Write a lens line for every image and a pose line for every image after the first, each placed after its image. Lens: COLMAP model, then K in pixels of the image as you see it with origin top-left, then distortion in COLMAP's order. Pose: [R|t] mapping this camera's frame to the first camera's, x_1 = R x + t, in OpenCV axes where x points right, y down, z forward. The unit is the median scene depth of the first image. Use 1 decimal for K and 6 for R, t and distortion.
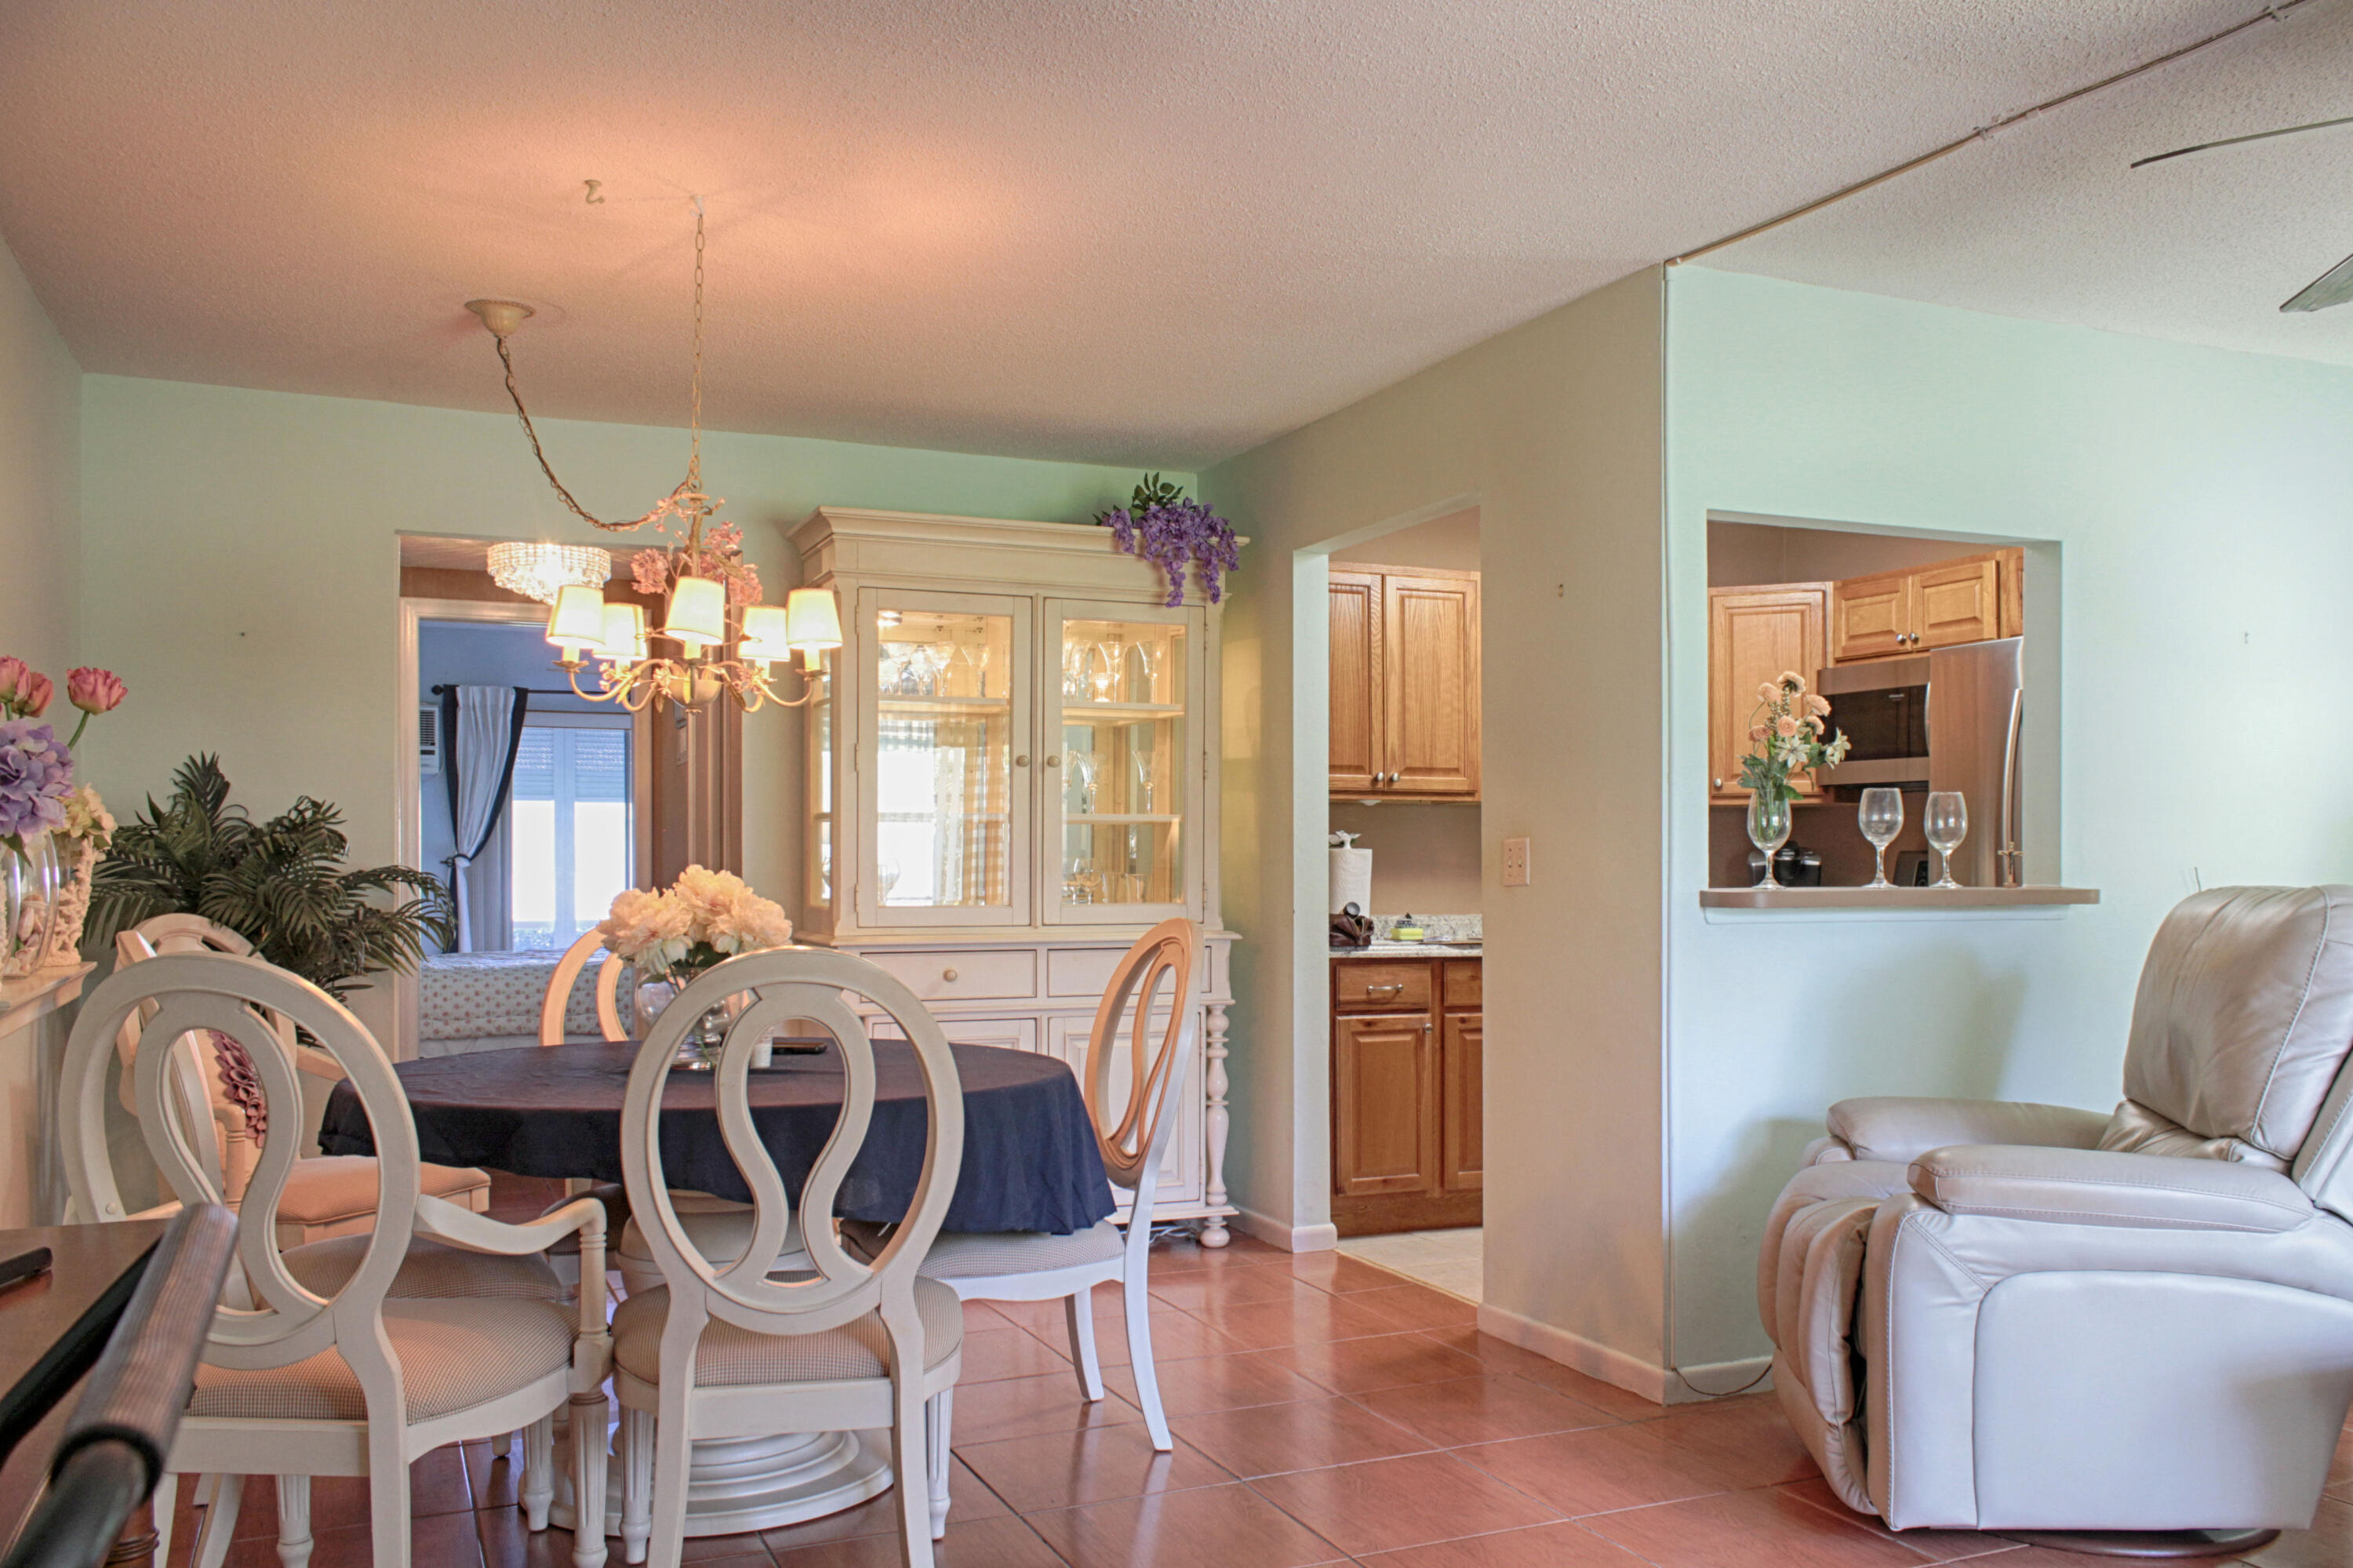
lens RADIAL K [[1914.3, 0, 1183.0], [0, 1914.3, 826.2], [0, 0, 1]] dist [0.005743, 0.031621]
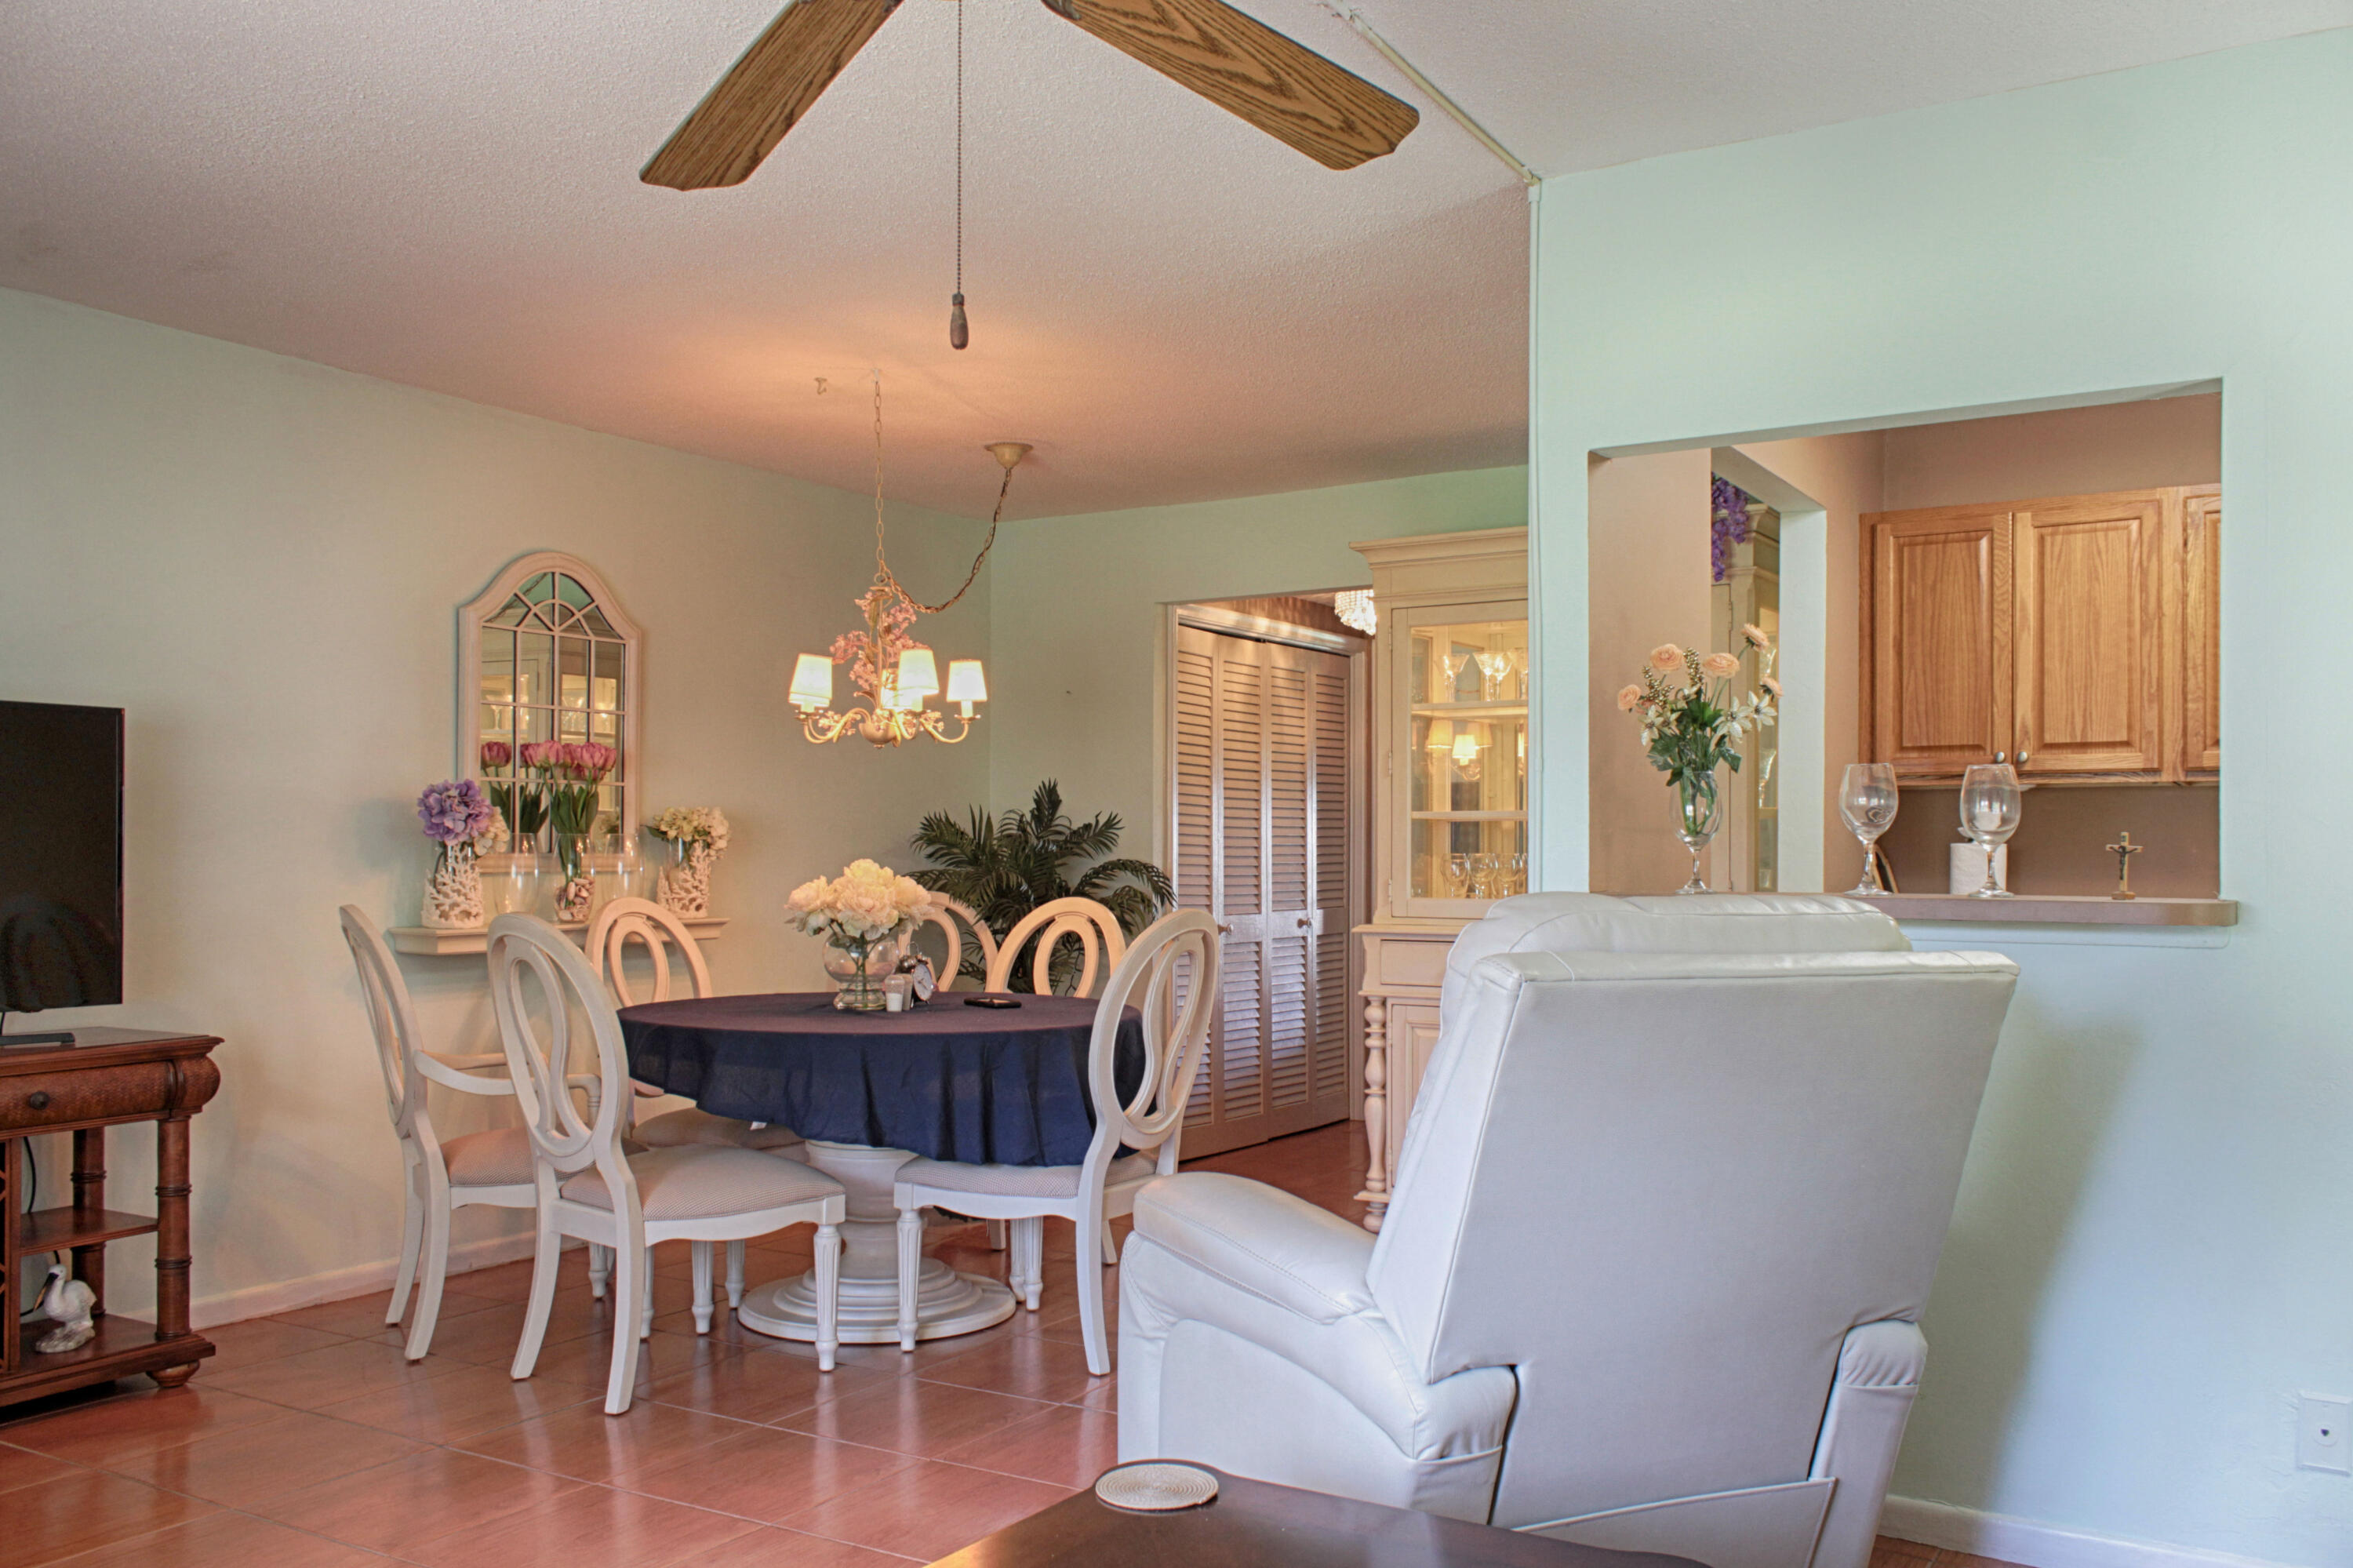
lens RADIAL K [[1914.3, 0, 1183.0], [0, 1914.3, 826.2], [0, 0, 1]] dist [0.005743, 0.031621]
pose [[0.574992, -0.011172, -0.818083, 0.597969], [0.014658, 0.999887, -0.003353, 0.001943], [0.818028, -0.010063, 0.575091, 0.236379]]
